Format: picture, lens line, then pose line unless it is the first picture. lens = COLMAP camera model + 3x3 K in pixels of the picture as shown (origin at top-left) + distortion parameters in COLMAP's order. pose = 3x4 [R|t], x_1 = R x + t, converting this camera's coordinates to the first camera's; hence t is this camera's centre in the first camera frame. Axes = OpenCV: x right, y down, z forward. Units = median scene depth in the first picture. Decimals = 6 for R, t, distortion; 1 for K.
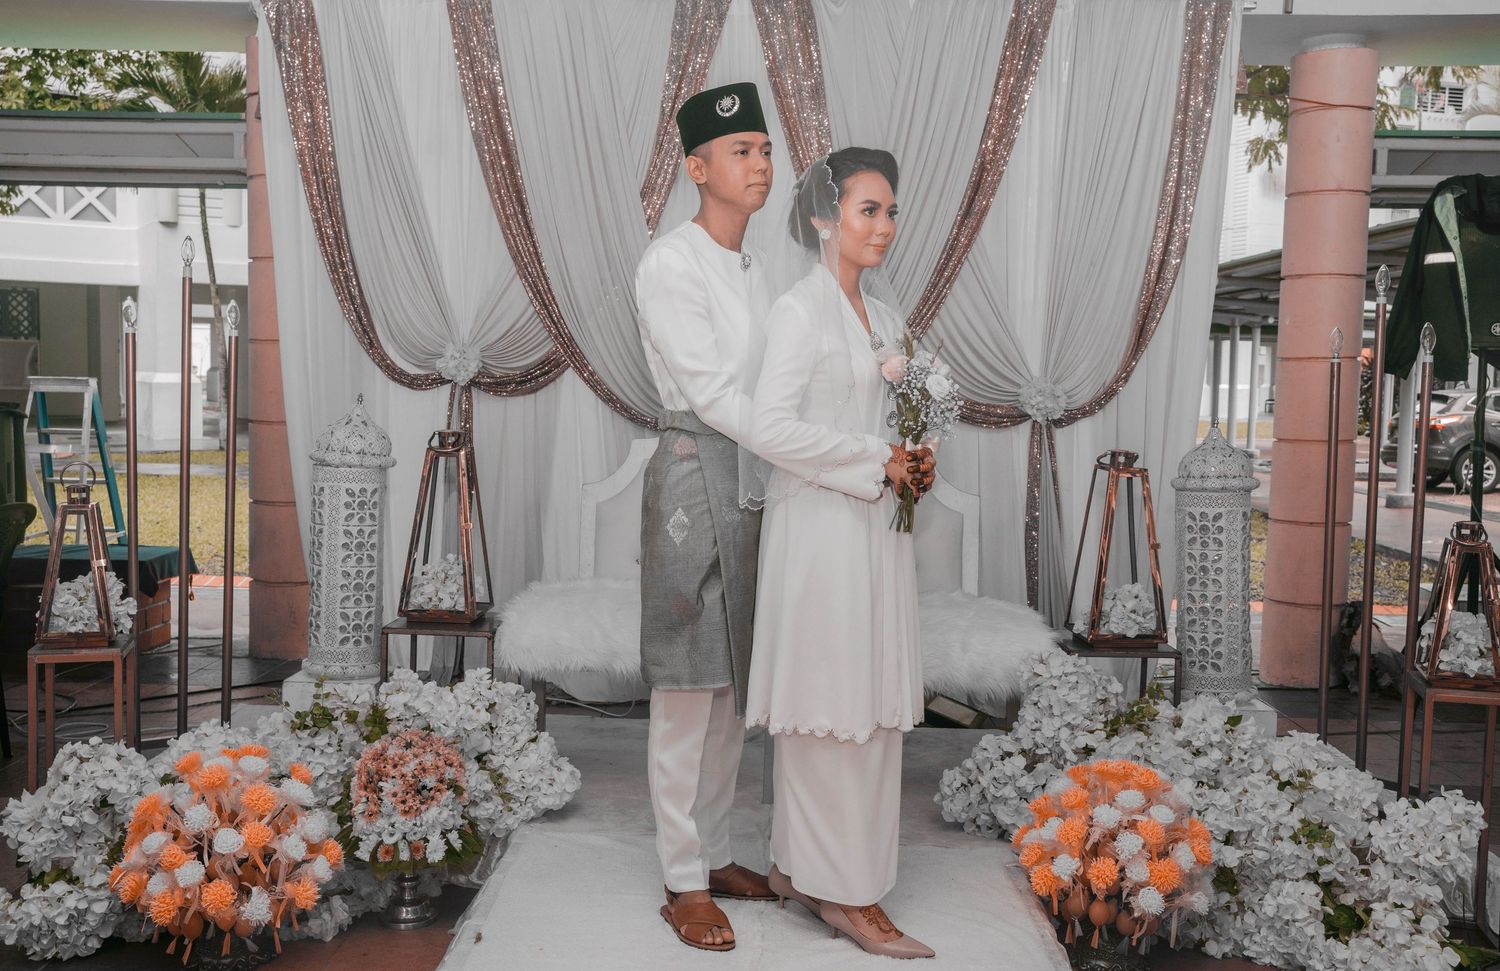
lens RADIAL K [[1379.7, 0, 755.0], [0, 1379.7, 452.2], [0, 0, 1]] dist [-0.042212, 0.000000]
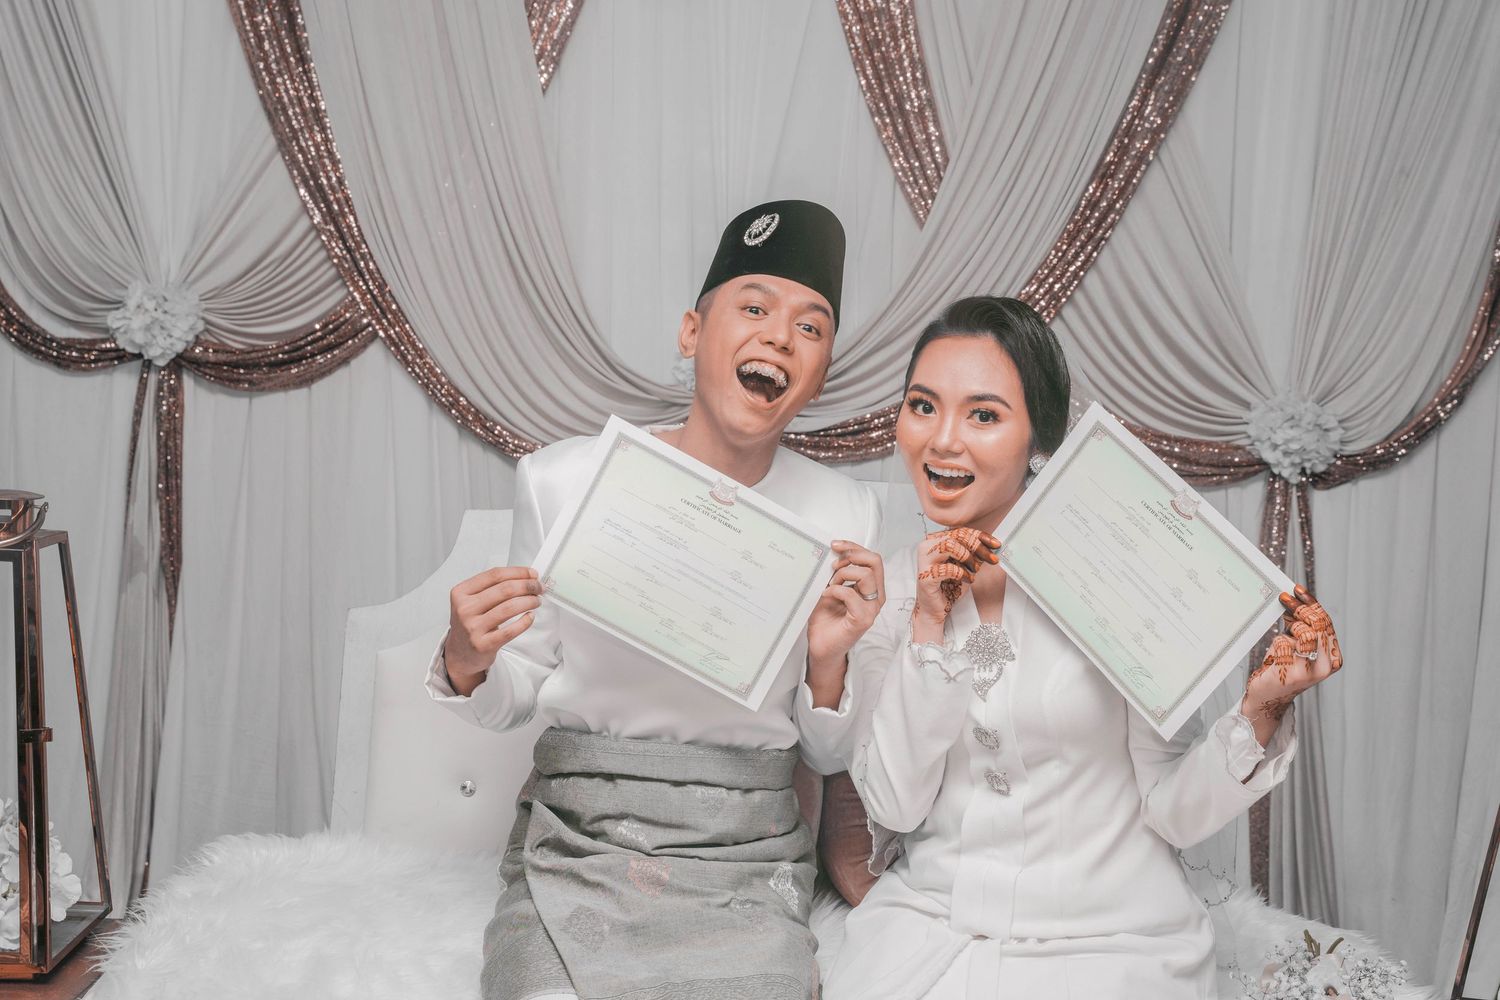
lens RADIAL K [[1916.0, 0, 743.4], [0, 1916.0, 513.4], [0, 0, 1]] dist [0.098846, 0.000000]
pose [[0.998873, 0.033894, 0.033220, -0.019865], [-0.034499, 0.999246, 0.017812, -0.013912], [-0.032591, -0.018938, 0.999289, 0.279592]]
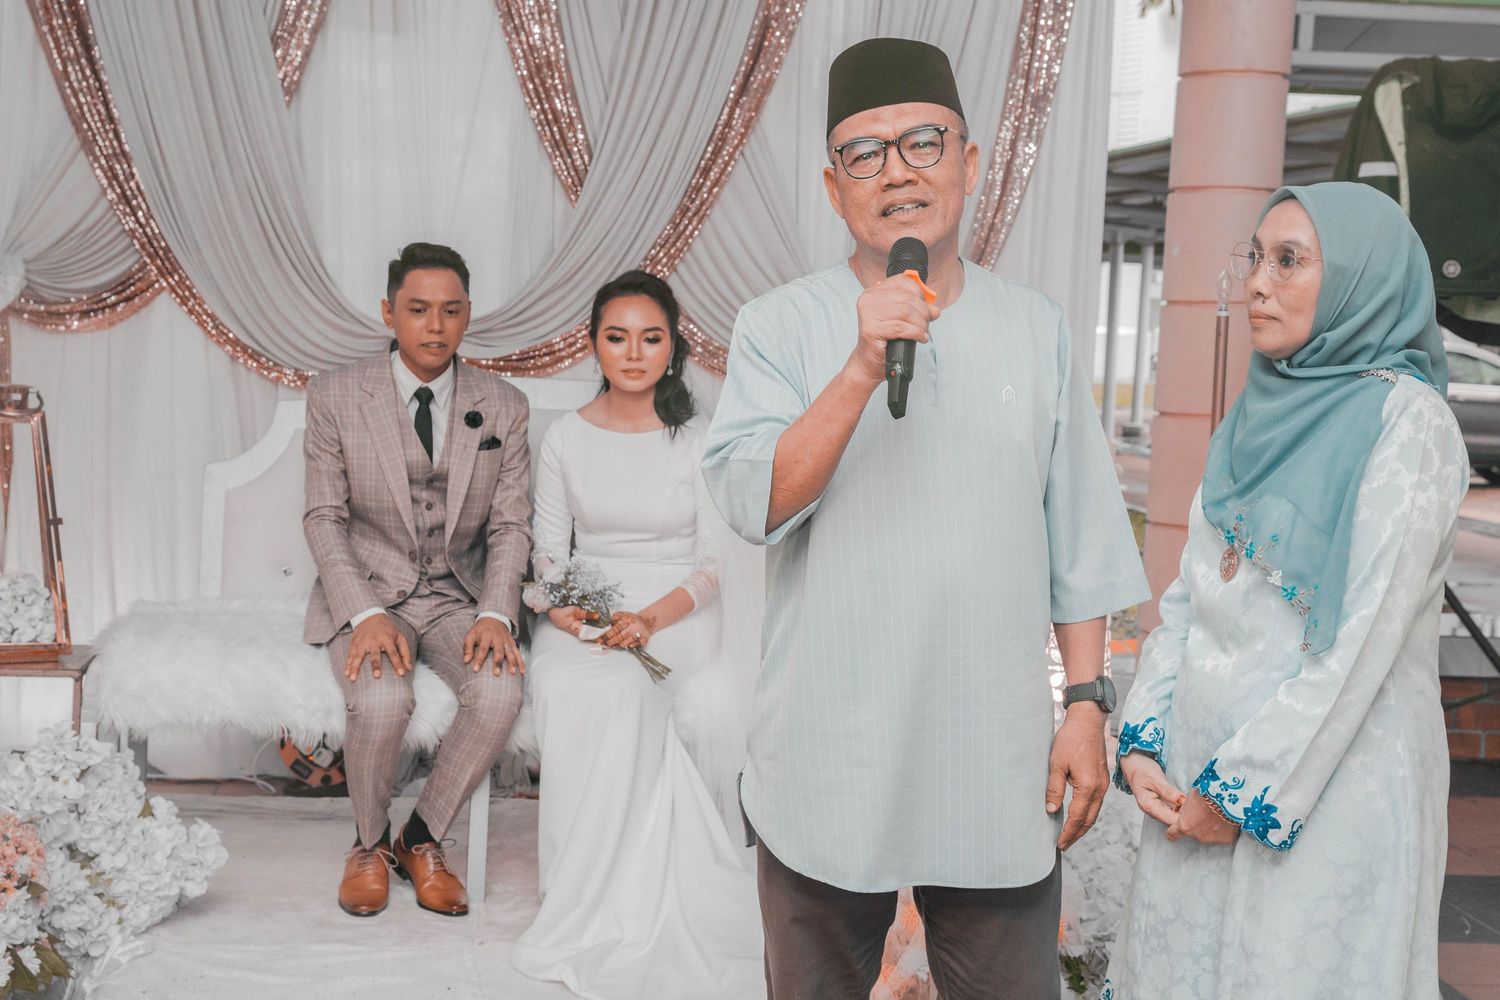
lens RADIAL K [[2245.3, 0, 759.0], [0, 2245.3, 498.3], [0, 0, 1]] dist [0.154435, 0.000000]
pose [[0.985316, 0.008214, 0.170542, -0.035541], [-0.014833, 0.999184, 0.037572, -0.005803], [-0.170094, -0.039550, 0.984634, -0.162087]]
